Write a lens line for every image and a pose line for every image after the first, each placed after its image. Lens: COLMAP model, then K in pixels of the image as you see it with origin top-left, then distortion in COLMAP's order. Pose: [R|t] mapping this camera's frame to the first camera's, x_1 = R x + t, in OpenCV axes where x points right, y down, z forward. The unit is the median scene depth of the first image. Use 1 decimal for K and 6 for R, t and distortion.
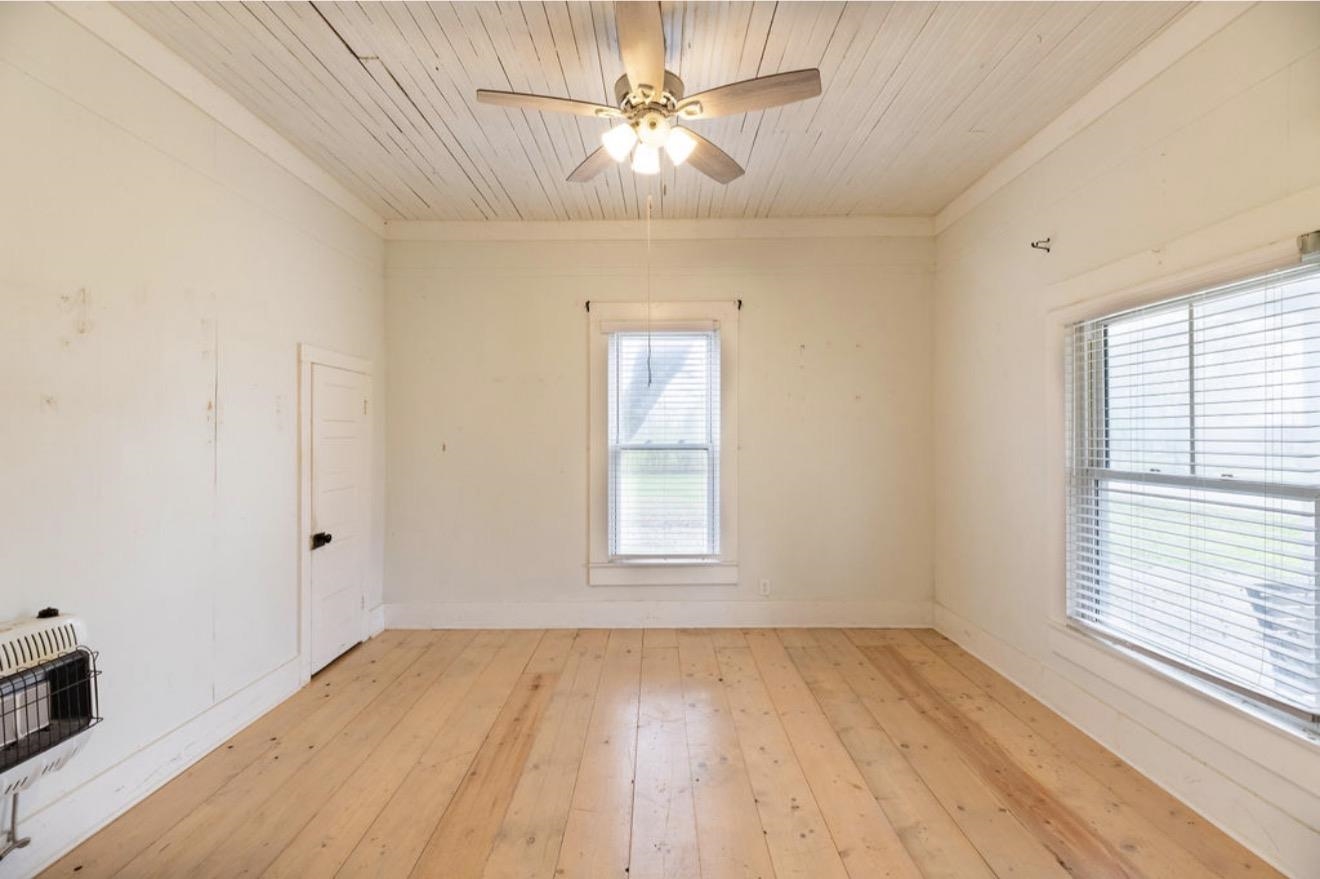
lens RADIAL K [[593.8, 0, 650.7], [0, 593.8, 437.0], [0, 0, 1]] dist [0.003405, 0.000764]
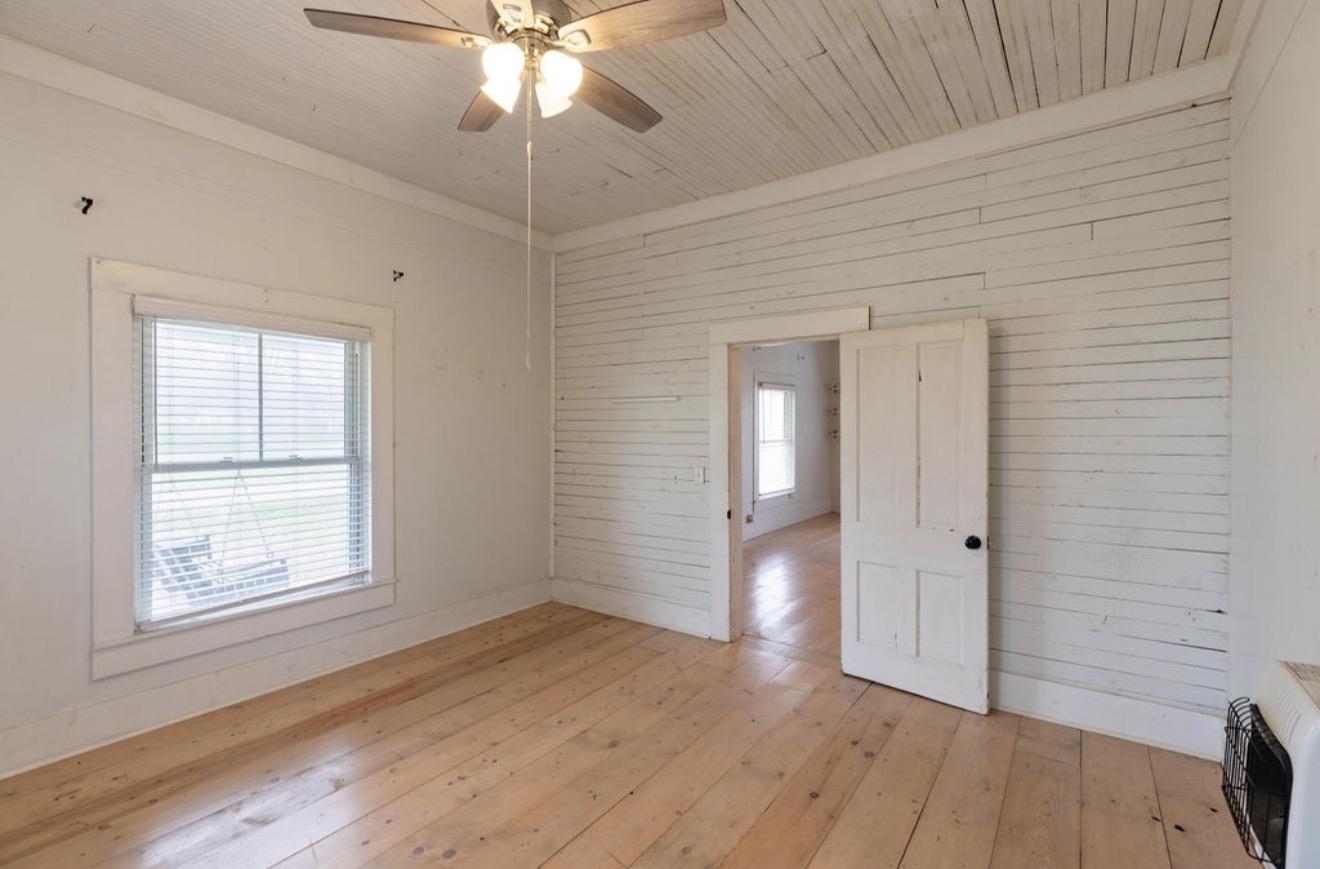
lens RADIAL K [[601.6, 0, 666.0], [0, 601.6, 428.2], [0, 0, 1]] dist [0.015510, 0.000257]
pose [[-0.826180, 0.000309, 0.563406, -0.596208], [0.001217, 0.999998, 0.001235, -0.005934], [-0.563405, 0.001706, -0.826179, 1.498270]]
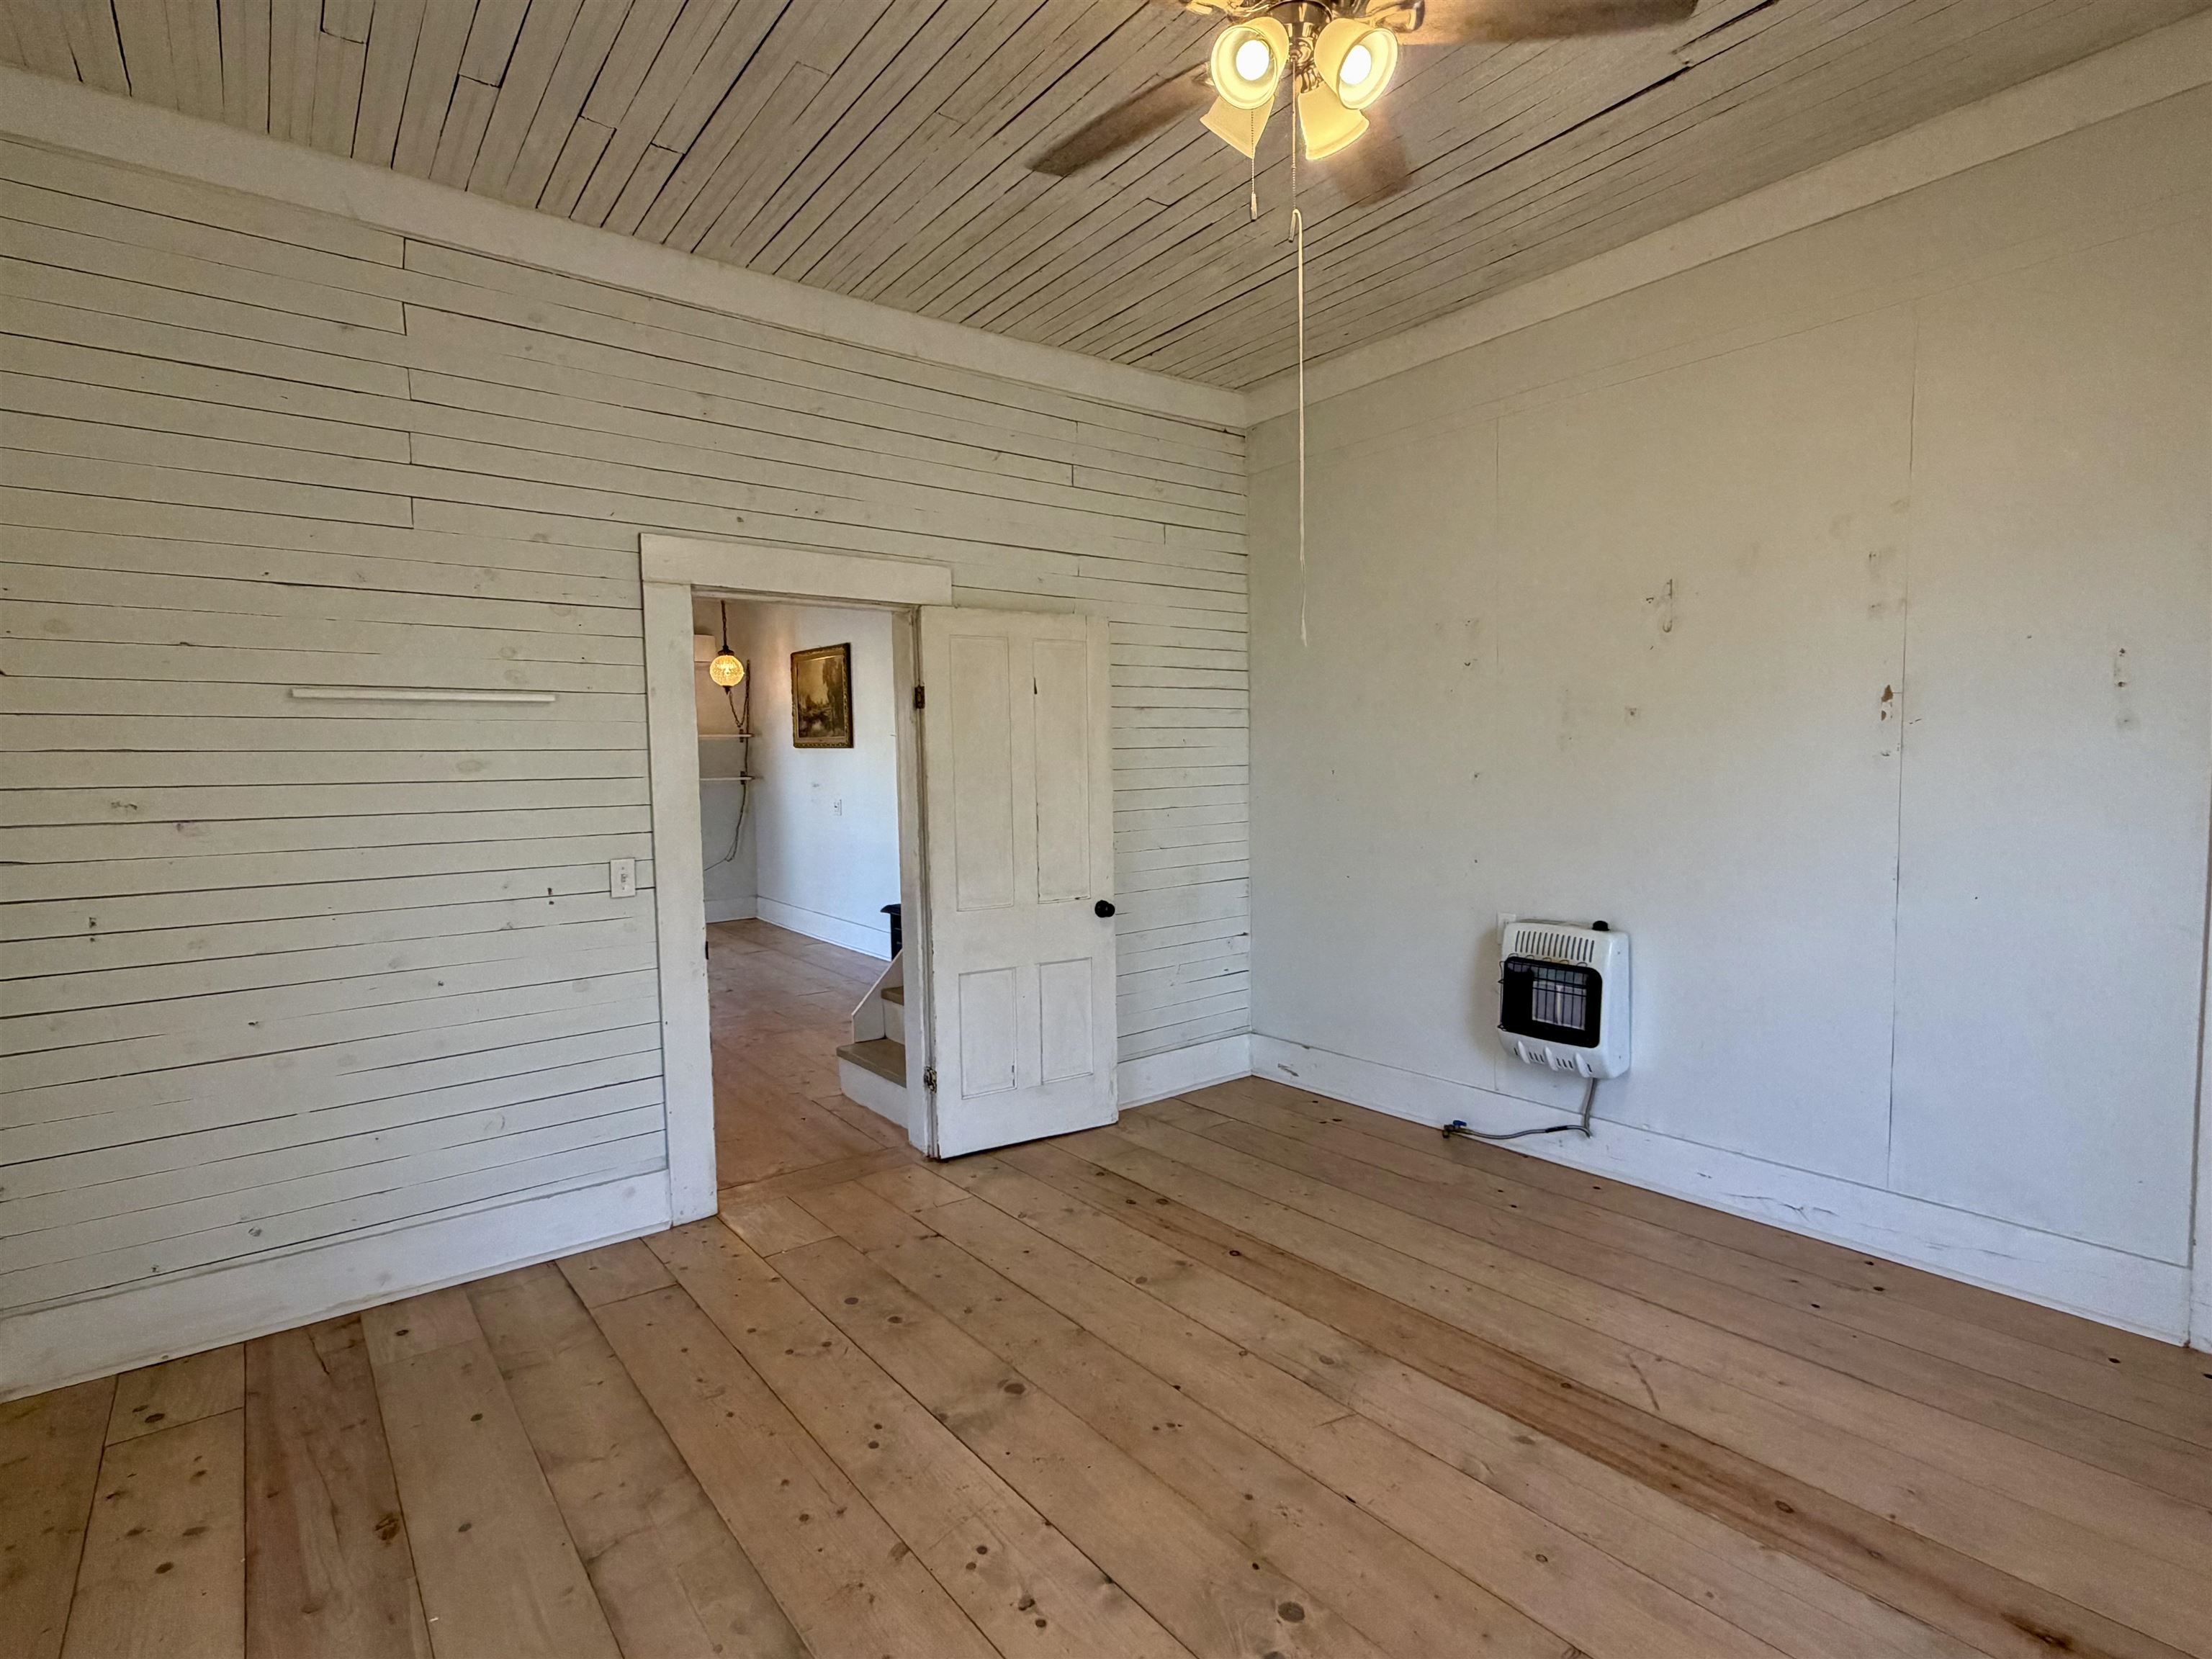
lens RADIAL K [[1085.2, 0, 1107.7], [0, 1085.2, 829.2], [0, 0, 1]] dist [0.004090, -0.000067]
pose [[-0.782924, 0.053731, -0.619792, 0.589020], [0.021342, 0.997997, 0.059559, 0.002429], [0.621751, 0.033403, -0.782502, 1.461085]]
